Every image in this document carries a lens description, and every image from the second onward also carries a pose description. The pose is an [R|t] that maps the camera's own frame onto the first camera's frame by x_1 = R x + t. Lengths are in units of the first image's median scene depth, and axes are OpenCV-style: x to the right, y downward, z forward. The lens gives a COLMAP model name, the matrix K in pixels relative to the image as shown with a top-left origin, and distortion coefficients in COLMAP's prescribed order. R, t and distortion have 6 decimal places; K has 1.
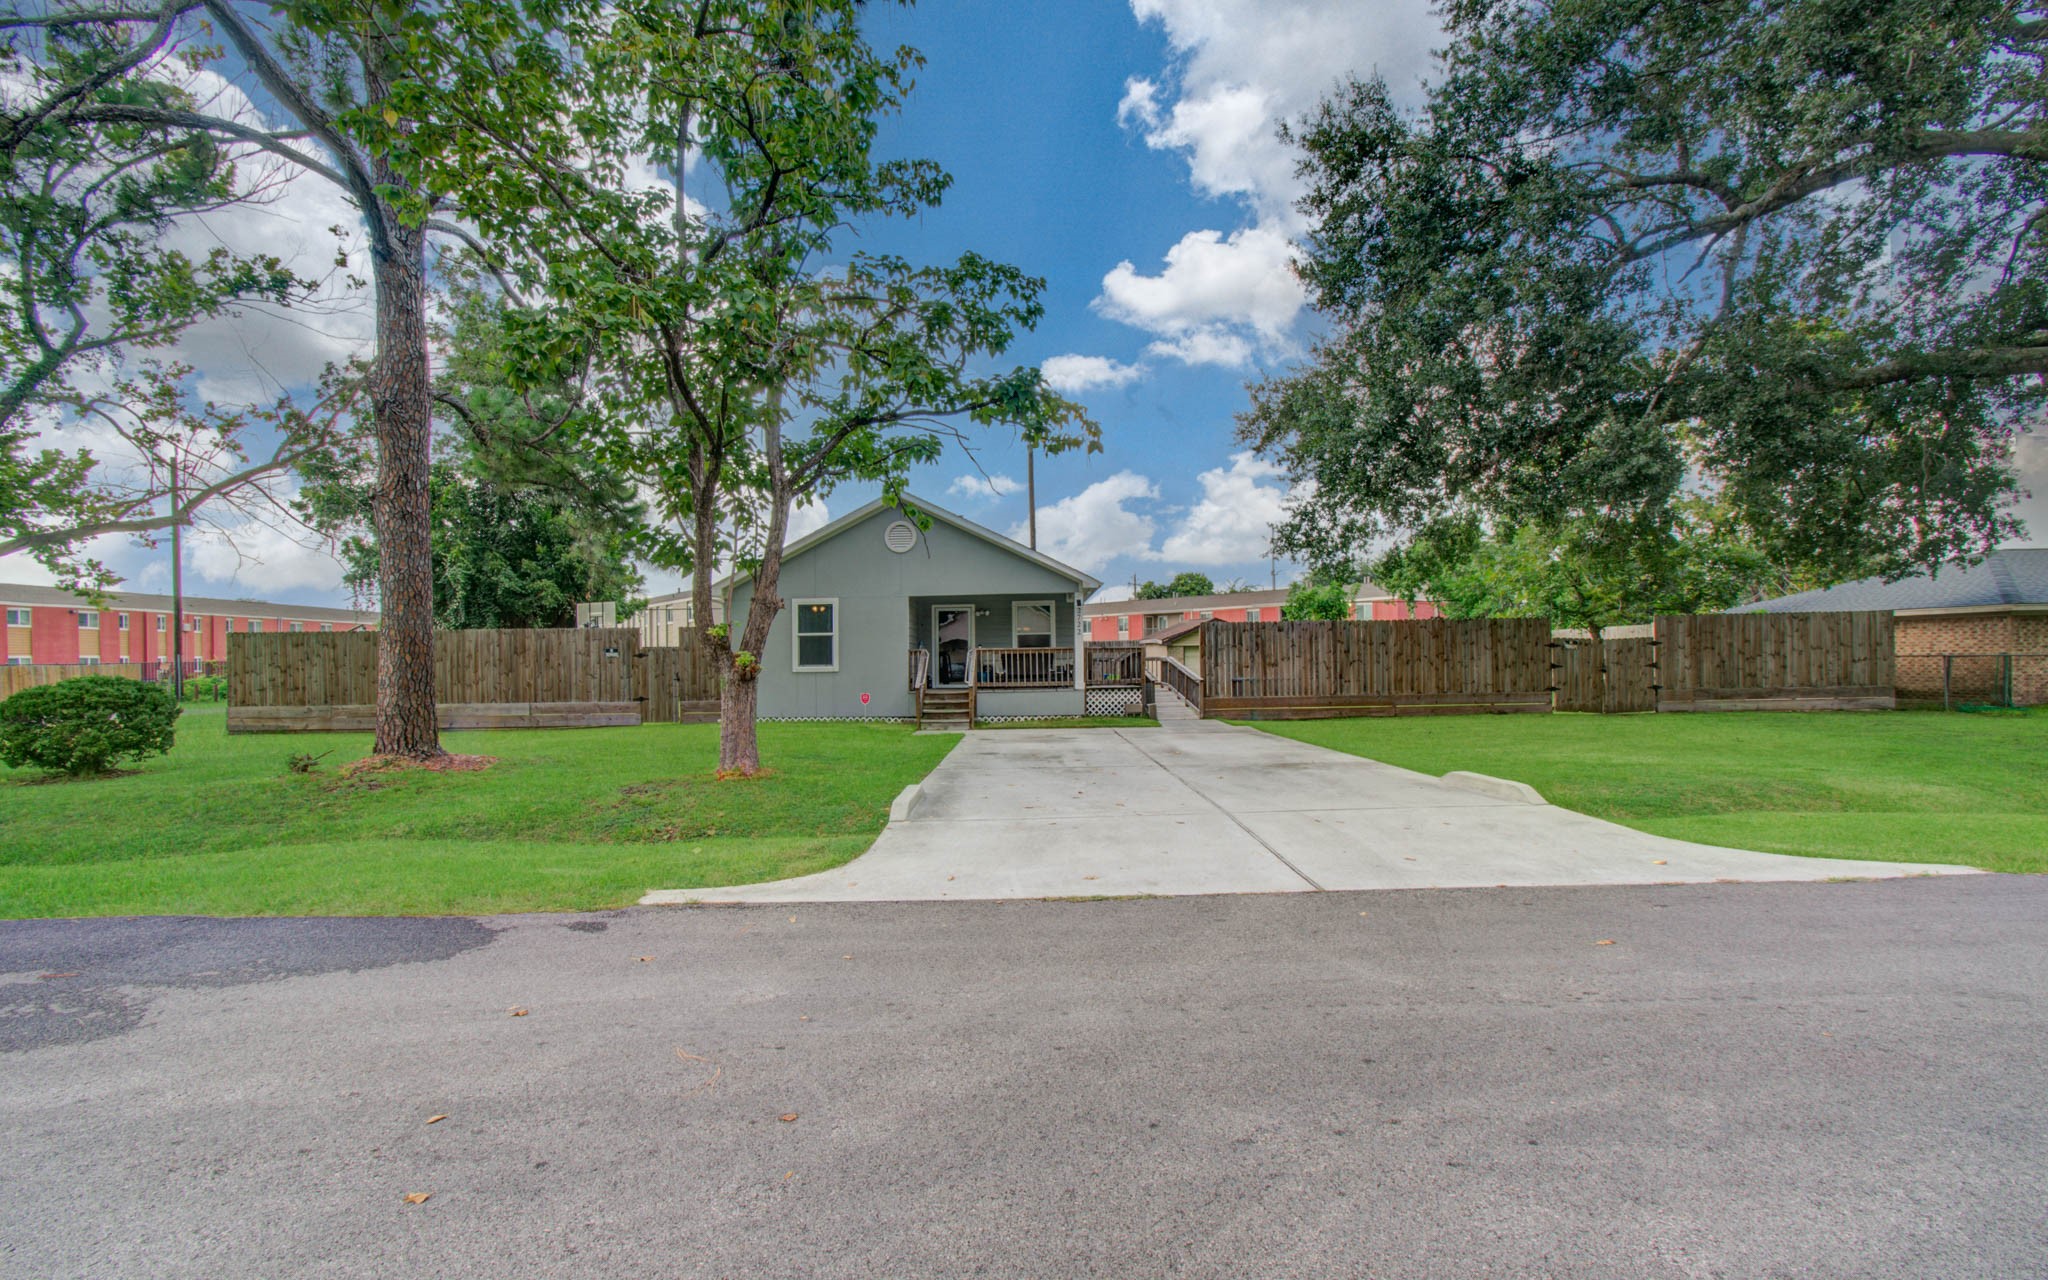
lens RADIAL K [[881.3, 0, 1024.0], [0, 881.3, 640.0], [0, 0, 1]] dist [-0.031033, 0.000203]
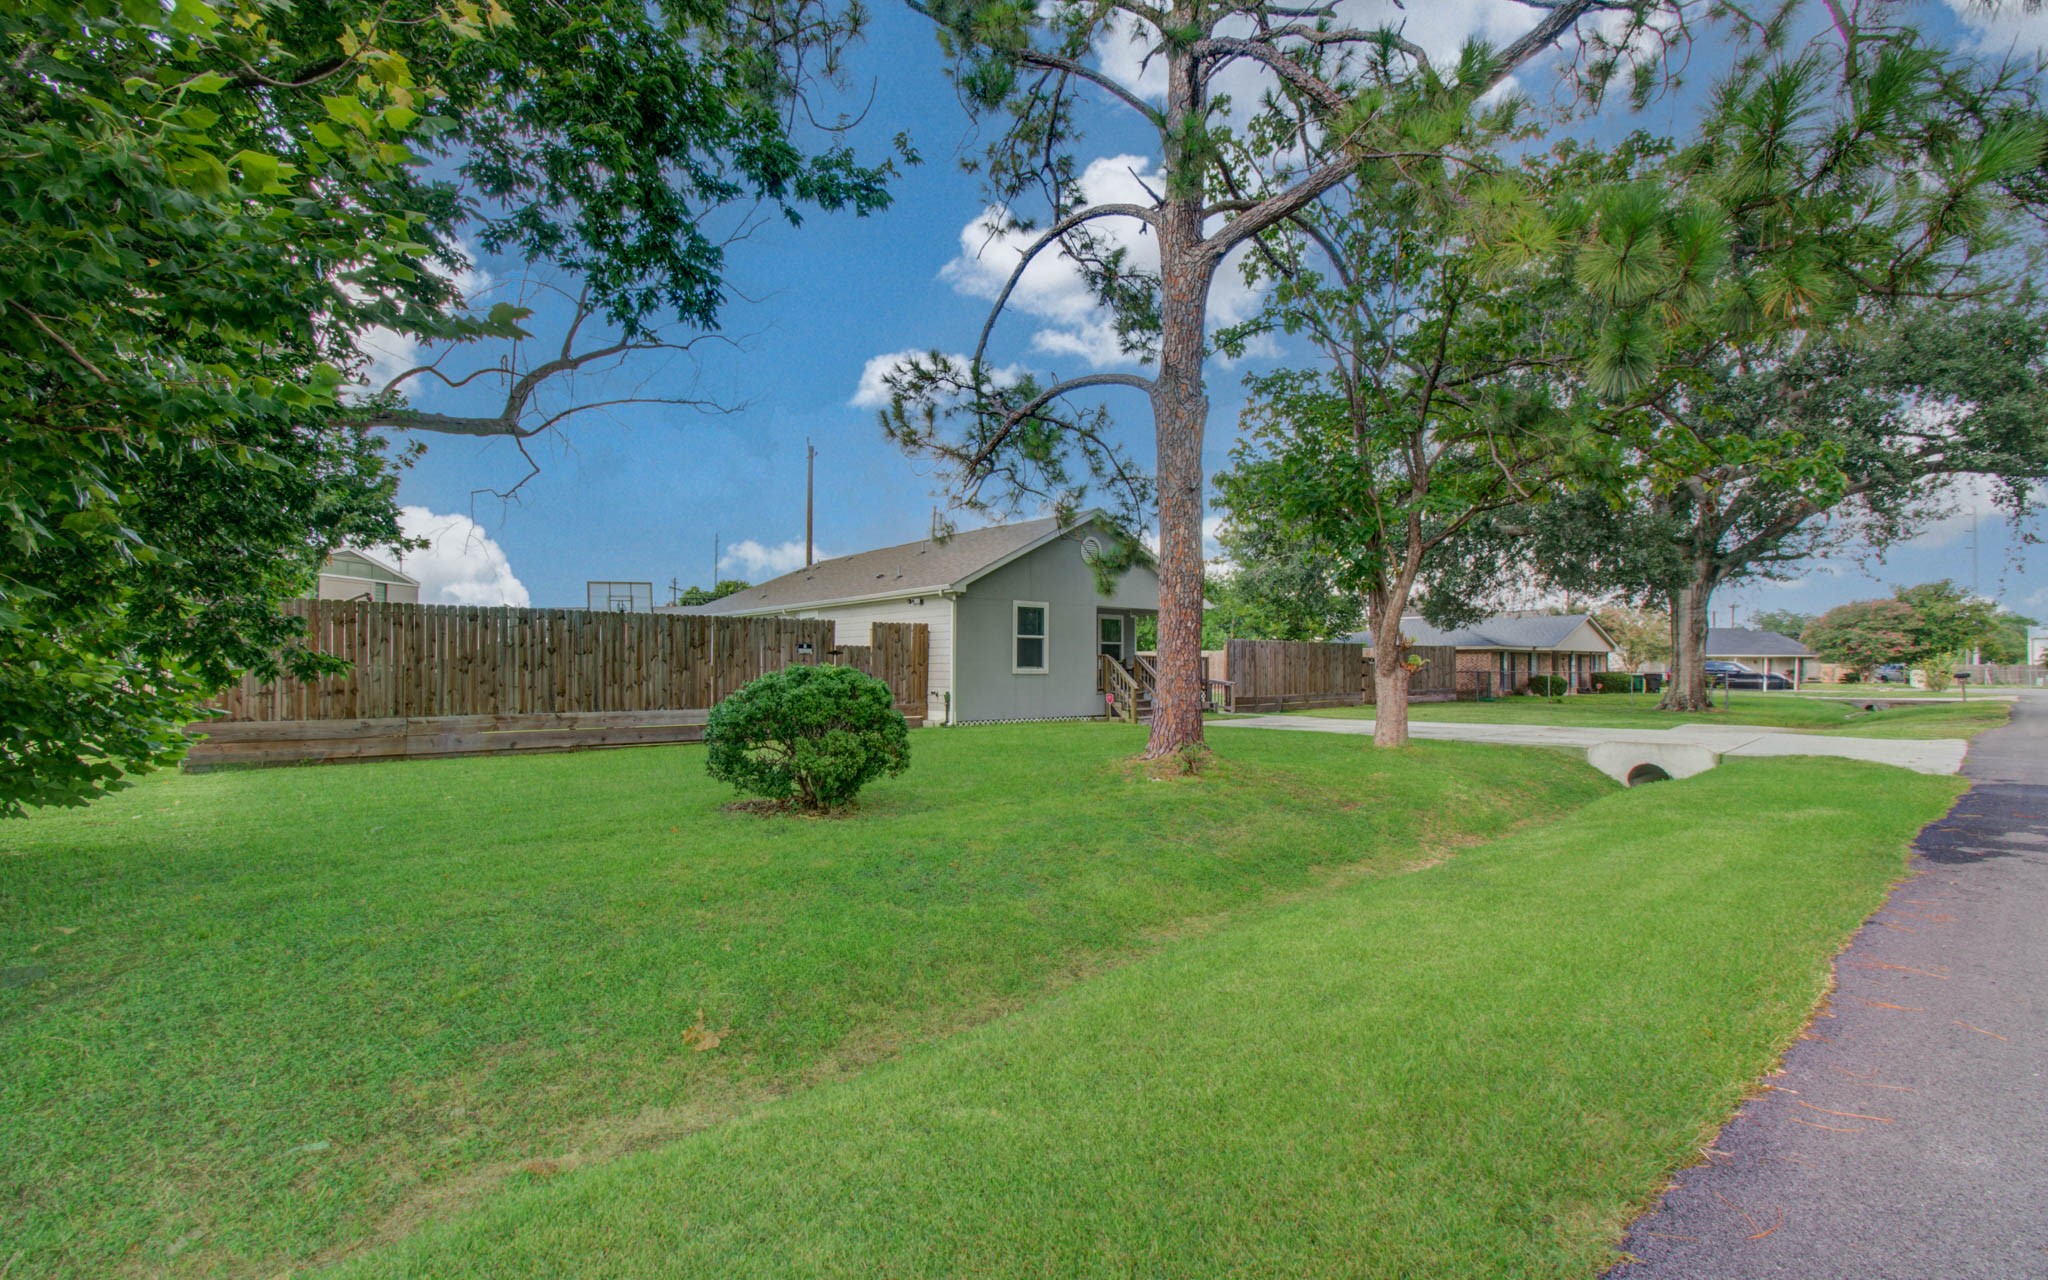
lens RADIAL K [[881.3, 0, 1024.0], [0, 881.3, 640.0], [0, 0, 1]] dist [-0.031033, 0.000203]
pose [[0.777326, 0.036754, 0.628023, -0.891209], [-0.027720, 0.999323, -0.024174, 0.022219], [-0.628487, 0.001382, 0.777819, 0.218962]]
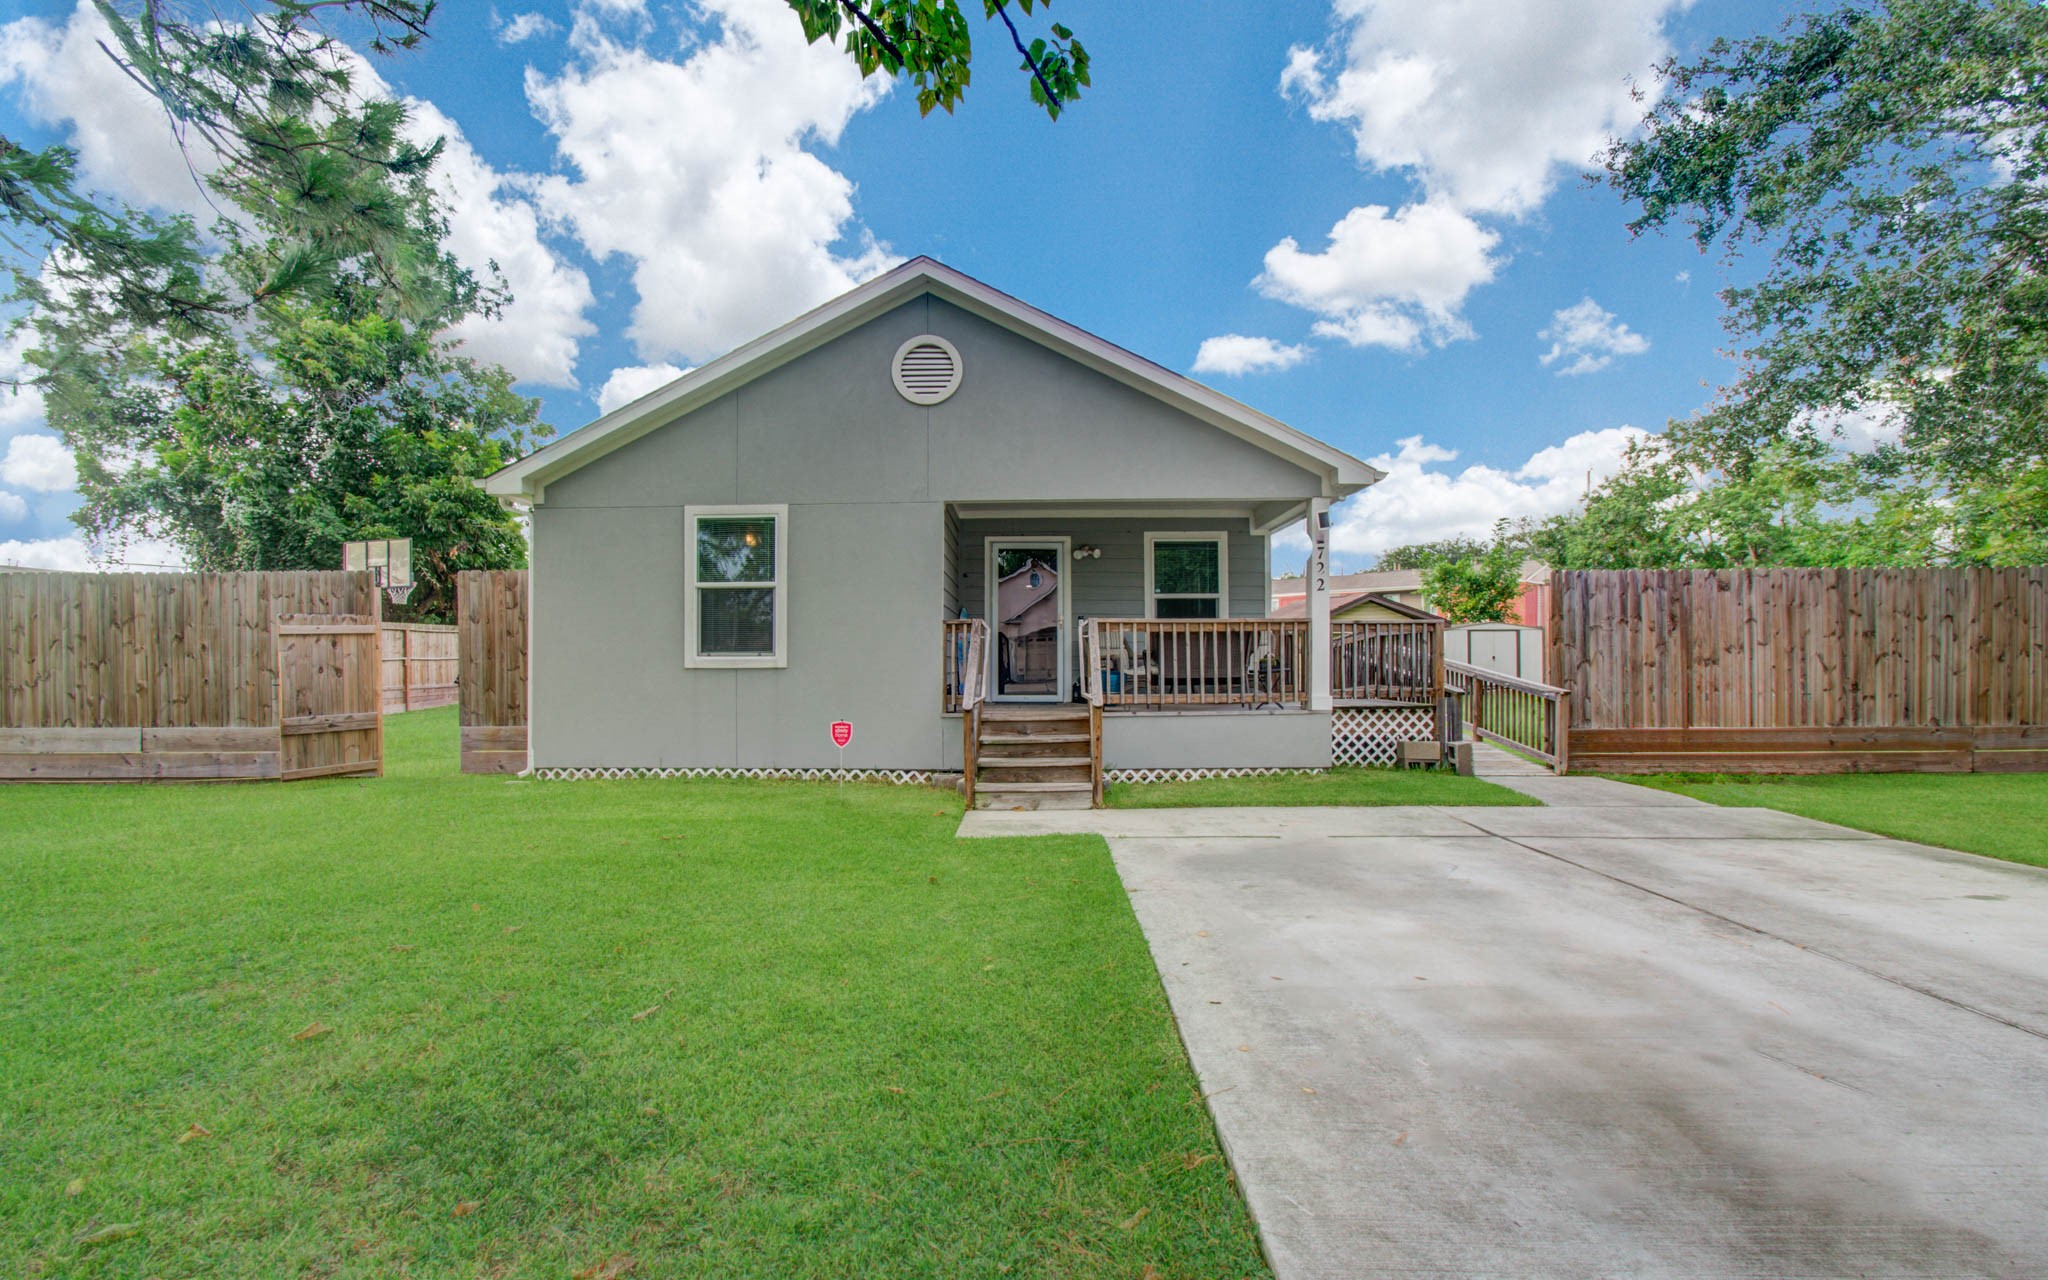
lens RADIAL K [[932.4, 0, 1018.7], [0, 932.4, 648.5], [0, 0, 1]] dist [-0.009682, -0.000308]
pose [[0.999844, 0.008396, -0.015527, -0.085664], [-0.008124, 0.999814, 0.017505, 0.017108], [0.015671, -0.017376, 0.999726, 0.531677]]
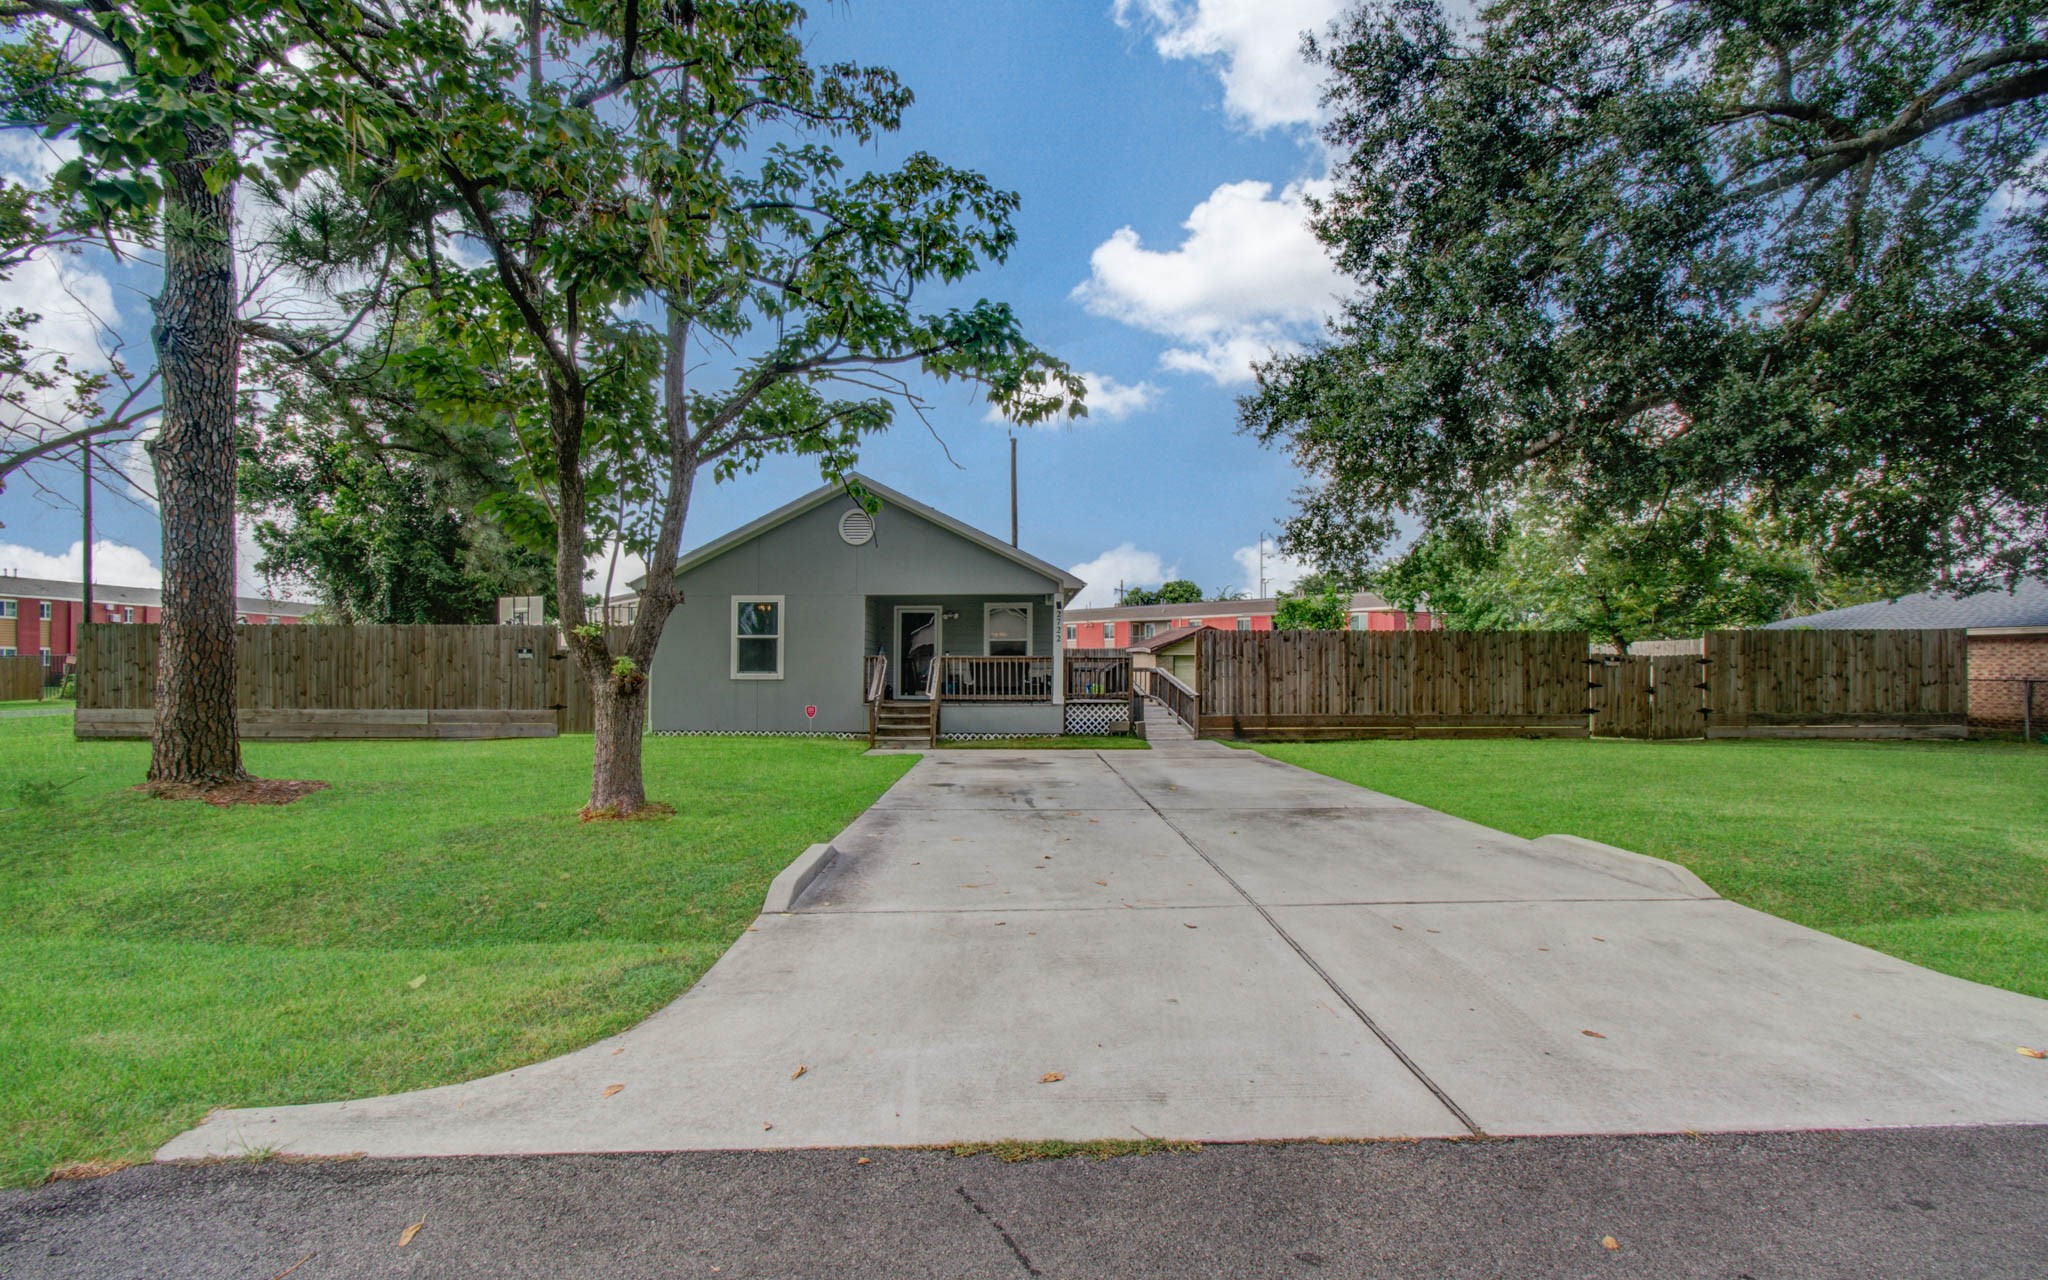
lens RADIAL K [[890.9, 0, 1026.7], [0, 890.9, 634.1], [0, 0, 1]] dist [-0.024929, -0.000049]
pose [[0.999653, 0.016057, 0.020897, 0.011961], [-0.015776, 0.999784, -0.013532, -0.001046], [-0.021110, 0.013198, 0.999690, 0.112746]]
